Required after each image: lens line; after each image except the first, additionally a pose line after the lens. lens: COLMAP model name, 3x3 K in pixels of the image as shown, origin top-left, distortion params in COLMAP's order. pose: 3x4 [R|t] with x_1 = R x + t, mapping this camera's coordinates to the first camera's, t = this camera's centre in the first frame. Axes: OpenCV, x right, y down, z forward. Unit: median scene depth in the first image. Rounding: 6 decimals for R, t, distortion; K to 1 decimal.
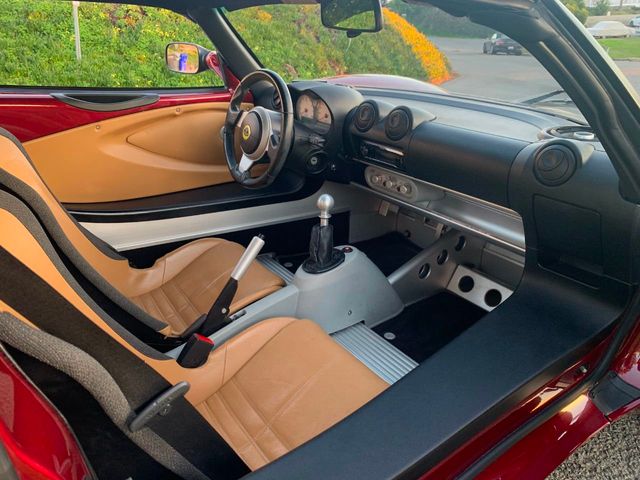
lens RADIAL K [[490.3, 0, 310.0], [0, 490.3, 237.5], [0, 0, 1]] dist [0.010786, -0.013403]
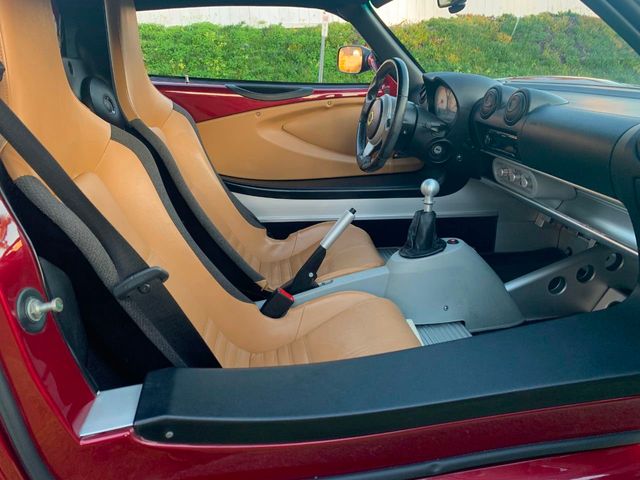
lens RADIAL K [[492.3, 0, 317.4], [0, 492.3, 236.7], [0, 0, 1]] dist [0.011362, -0.003859]
pose [[0.885962, 0.122102, -0.447396, 0.257494], [-0.151195, 0.988056, -0.029748, 0.080100], [0.438420, 0.093999, 0.893841, 0.030204]]
